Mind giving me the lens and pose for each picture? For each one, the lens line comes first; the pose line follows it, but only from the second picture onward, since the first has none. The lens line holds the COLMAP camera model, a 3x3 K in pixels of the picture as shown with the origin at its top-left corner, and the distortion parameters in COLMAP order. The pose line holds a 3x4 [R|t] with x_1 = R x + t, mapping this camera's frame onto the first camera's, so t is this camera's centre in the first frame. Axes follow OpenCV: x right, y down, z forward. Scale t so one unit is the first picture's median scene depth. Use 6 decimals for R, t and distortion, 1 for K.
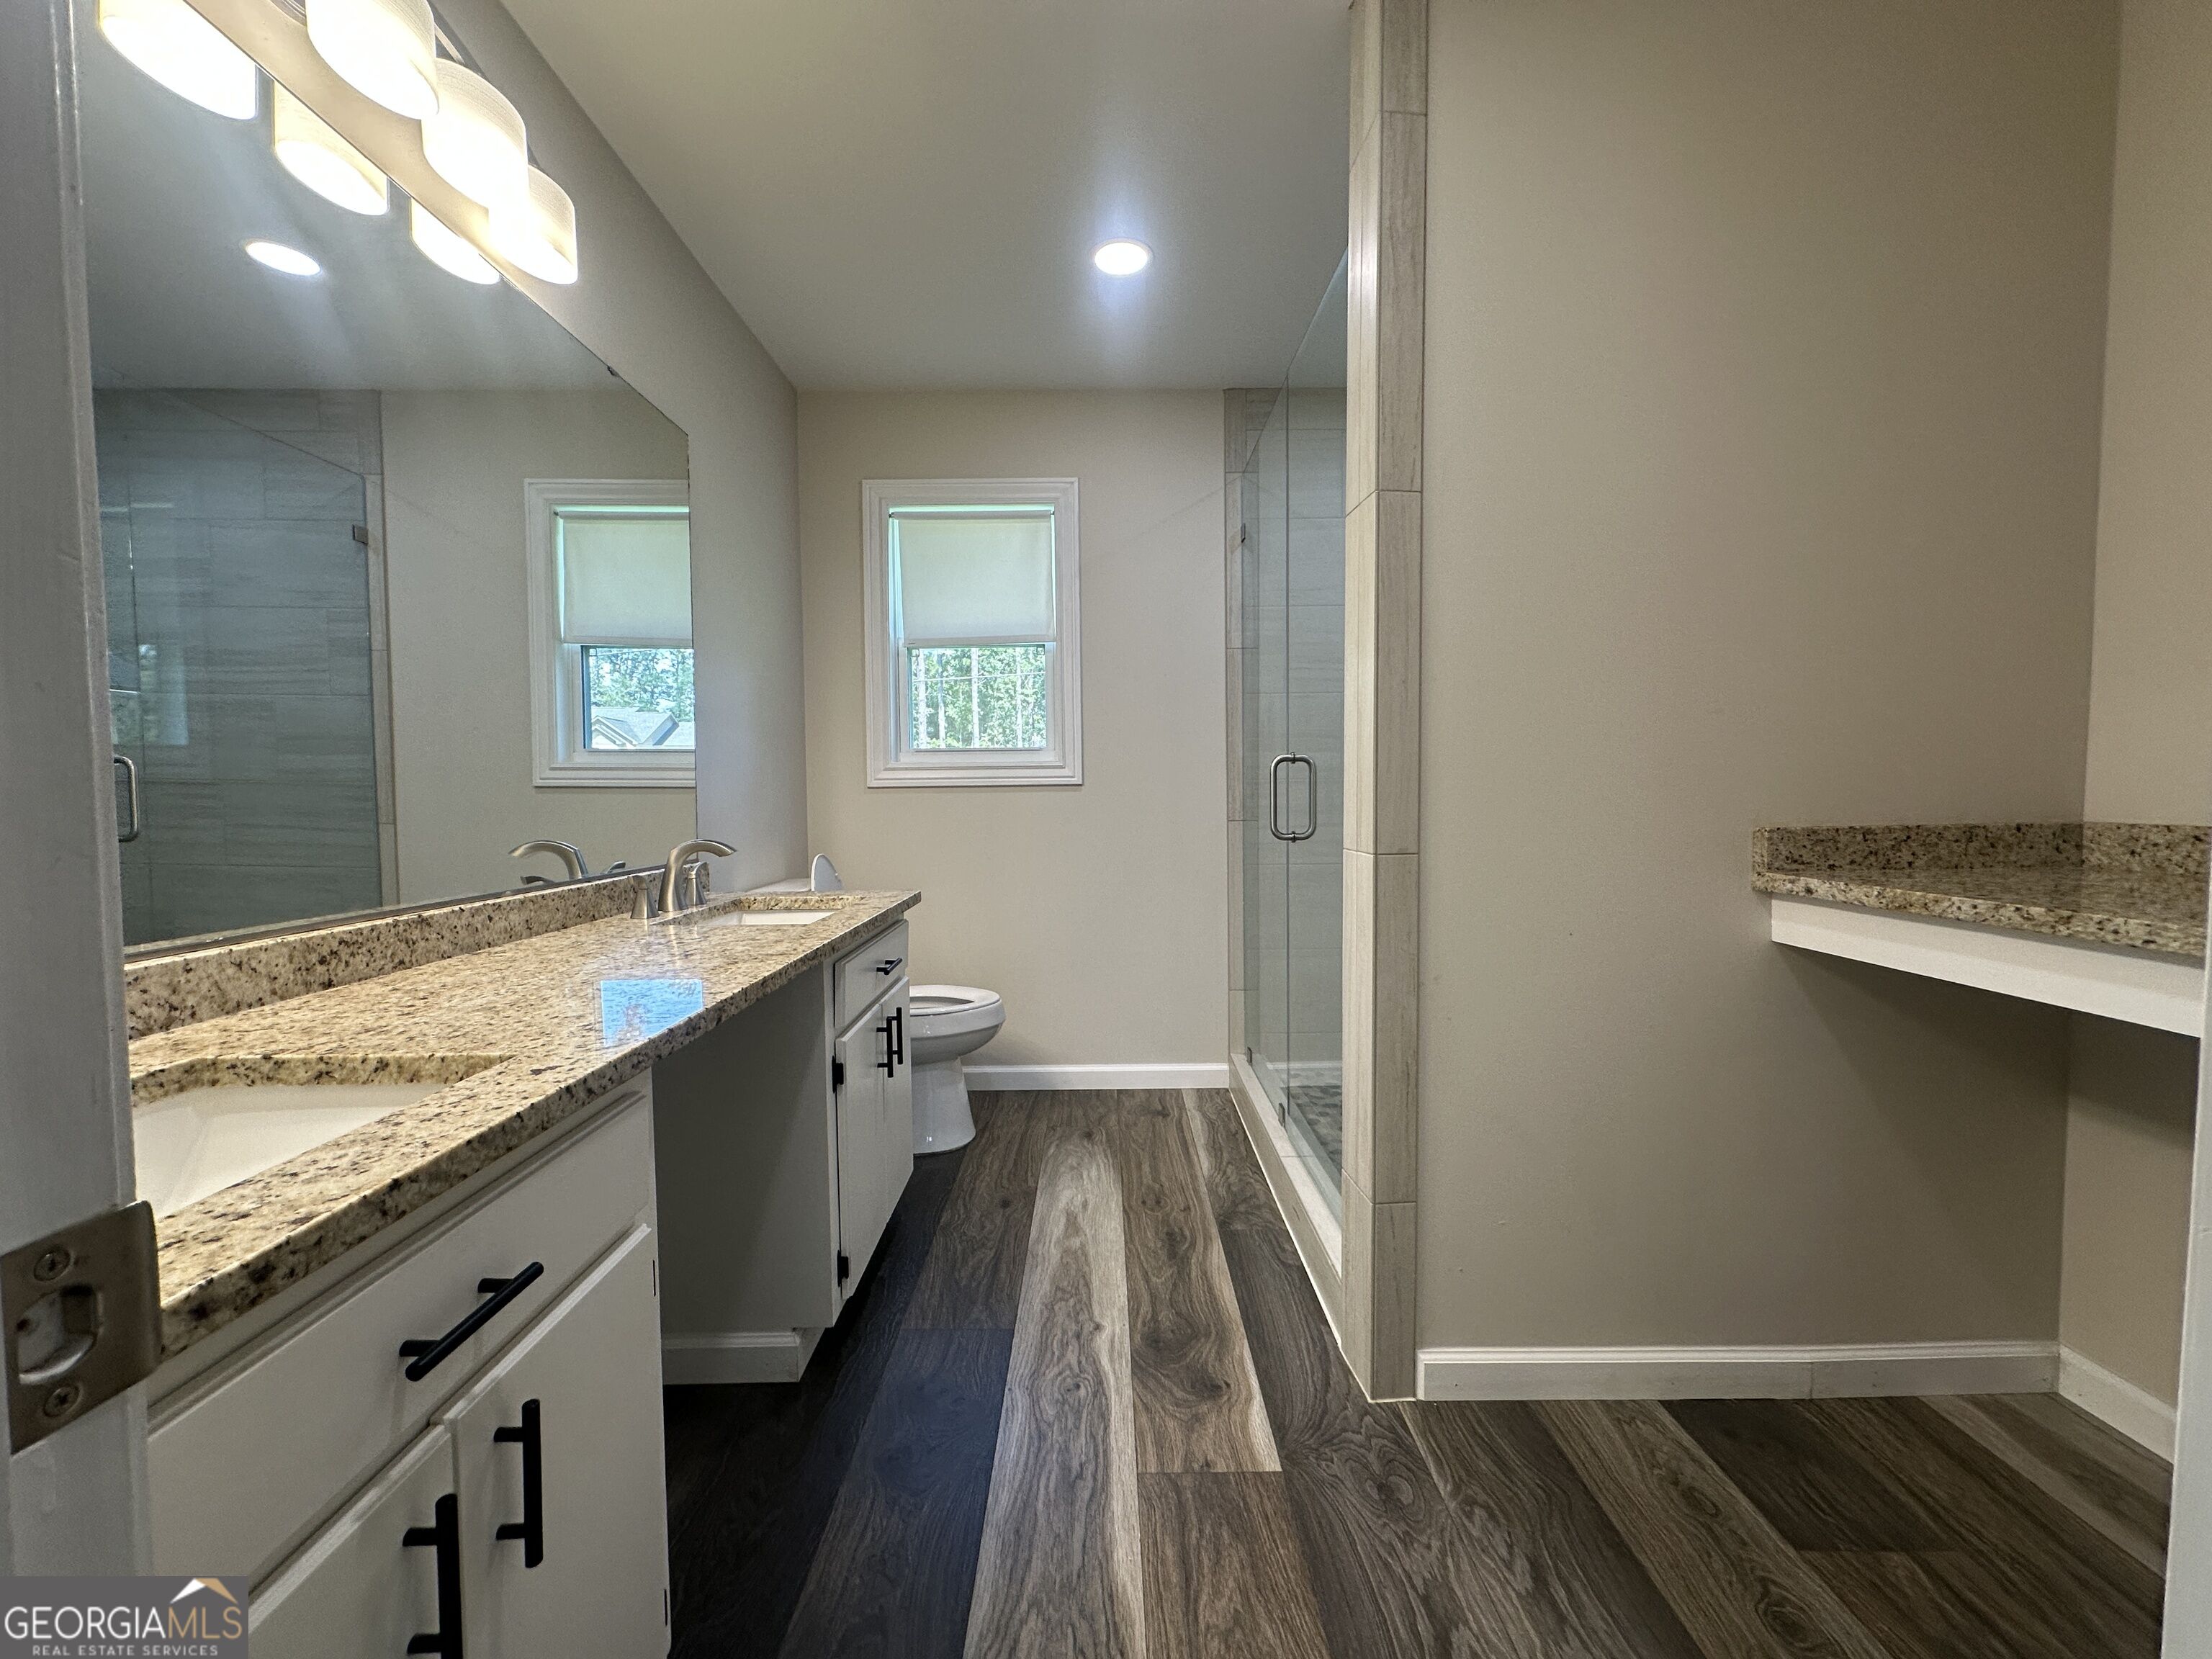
lens RADIAL K [[889.7, 0, 1108.9], [0, 889.7, 824.6], [0, 0, 1]] dist [0.000012, -0.000065]
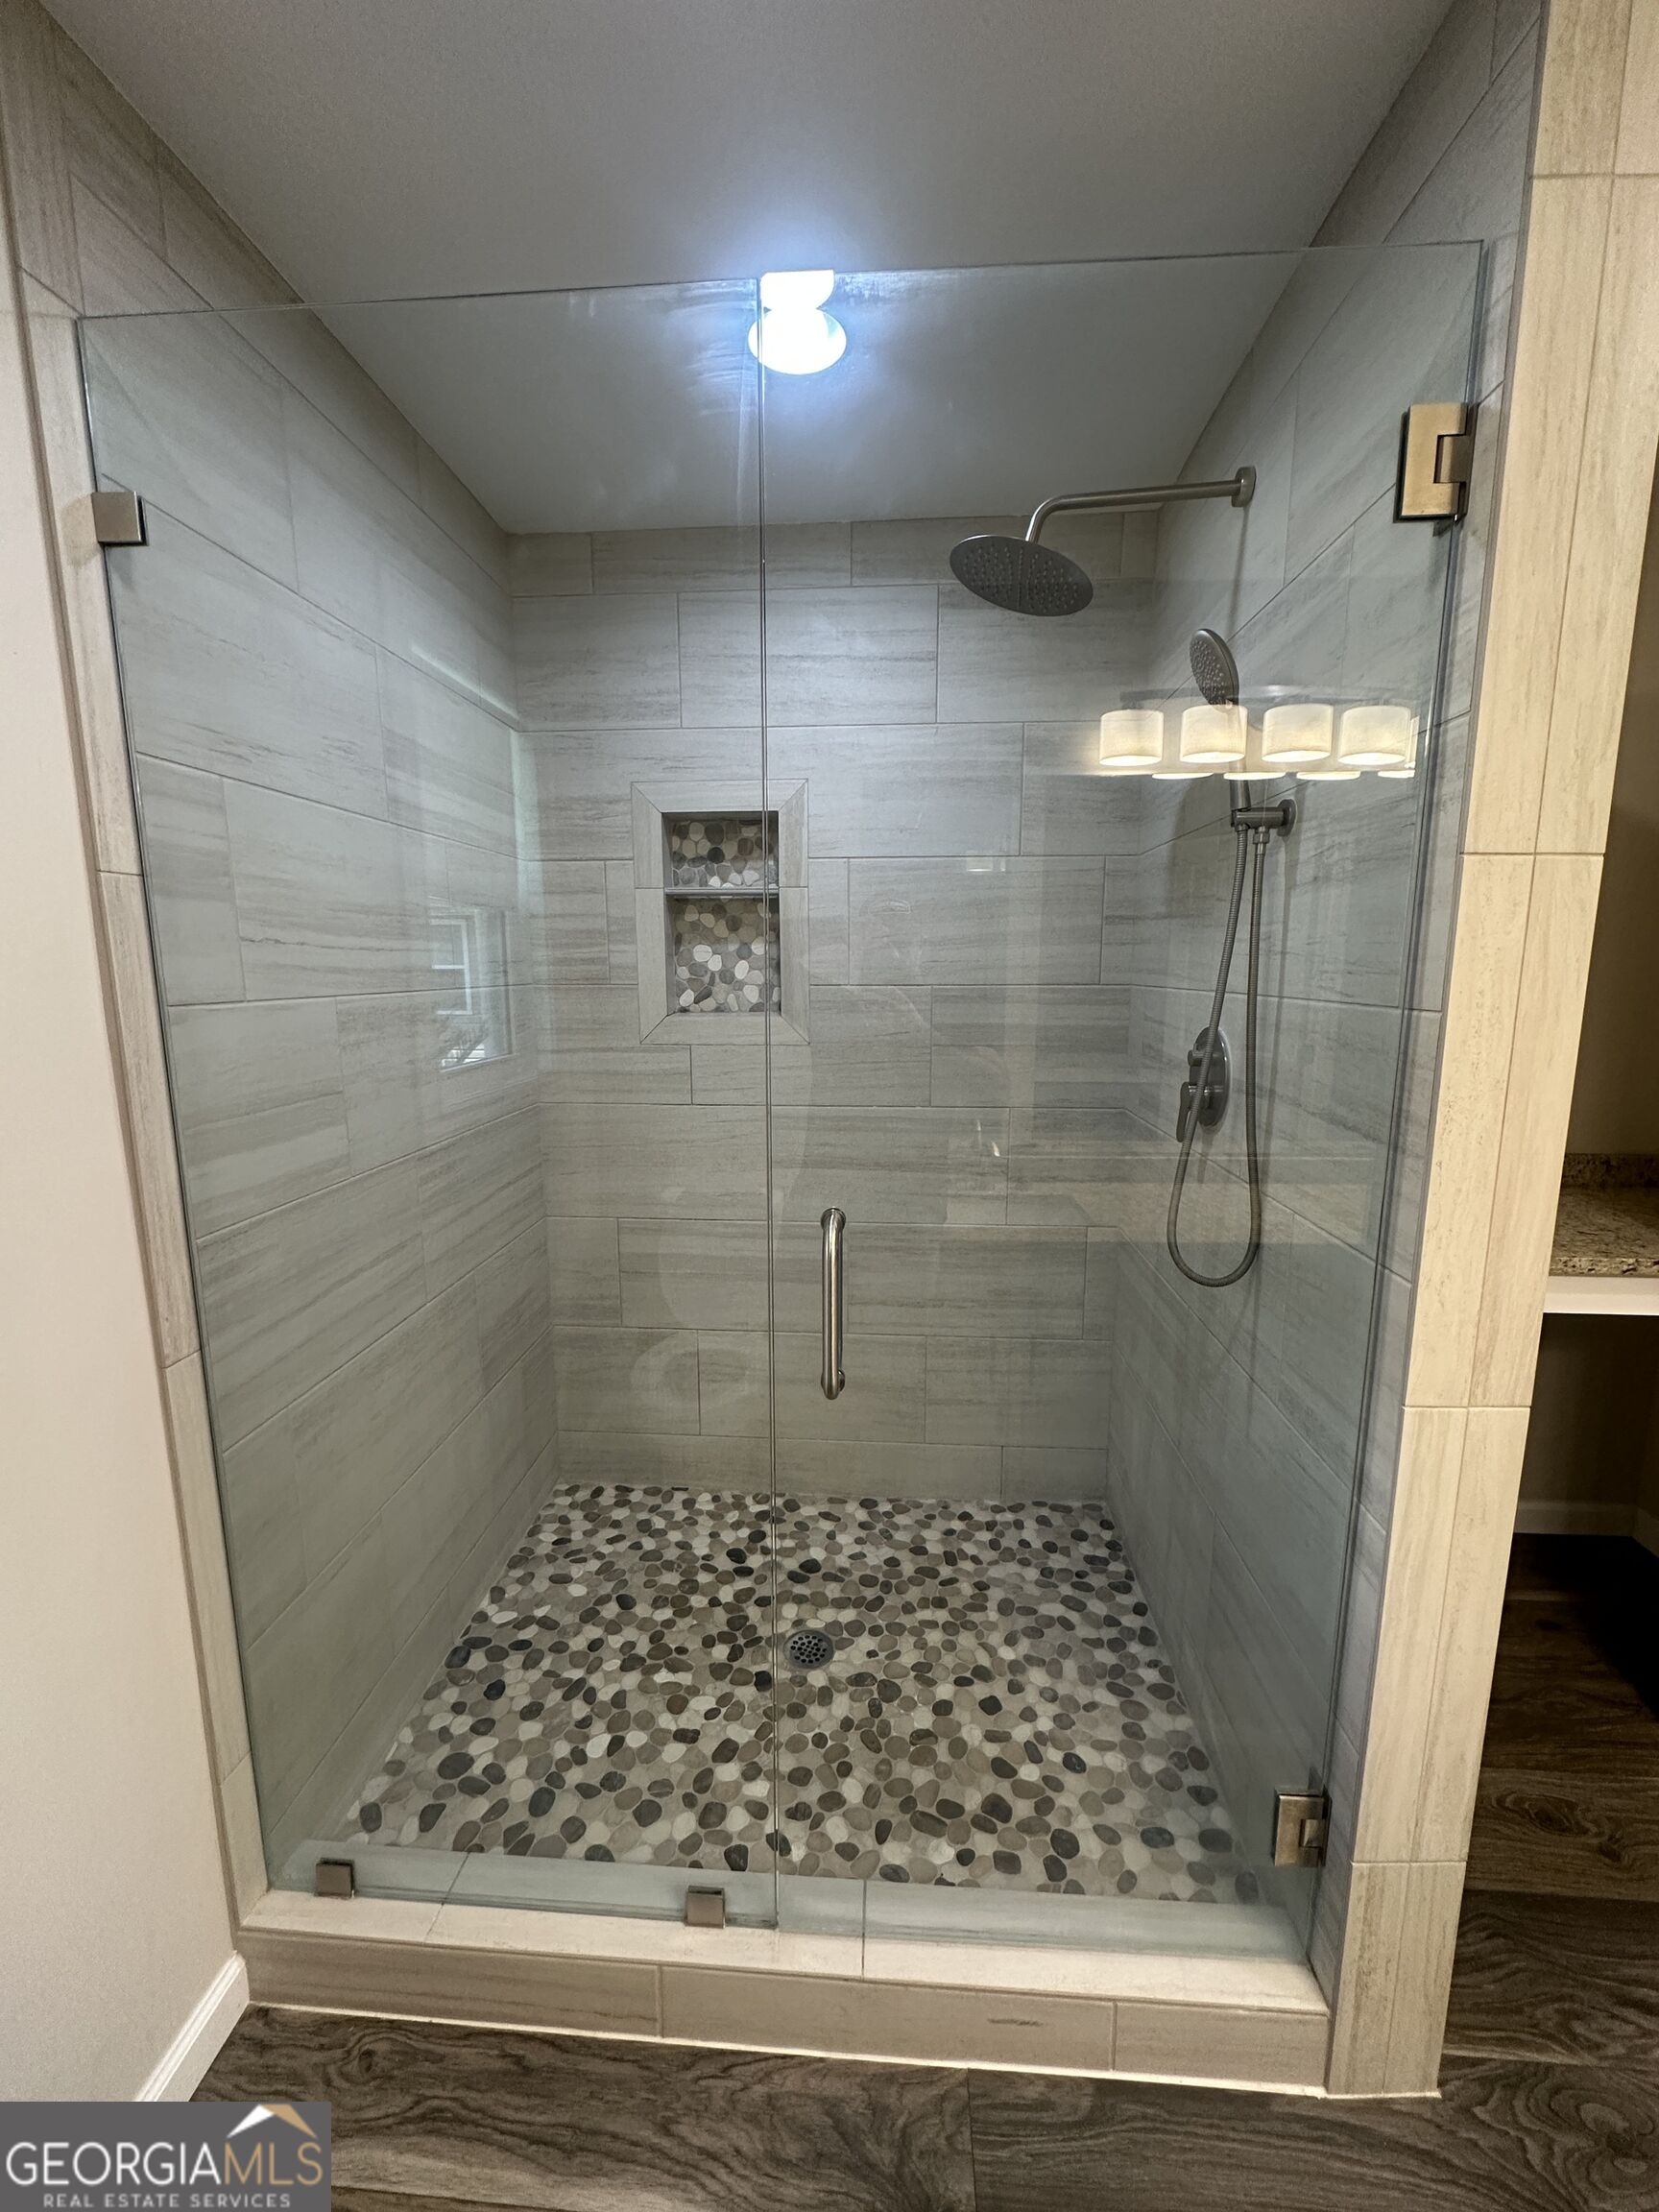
lens RADIAL K [[889.7, 0, 828.3], [0, 889.7, 1103.6], [0, 0, 1]] dist [0.000012, -0.000065]
pose [[0.087937, -0.148622, 0.984976, -0.240349], [0.055400, 0.988006, 0.144133, -0.198429], [-0.994584, 0.041893, 0.095116, 0.960899]]
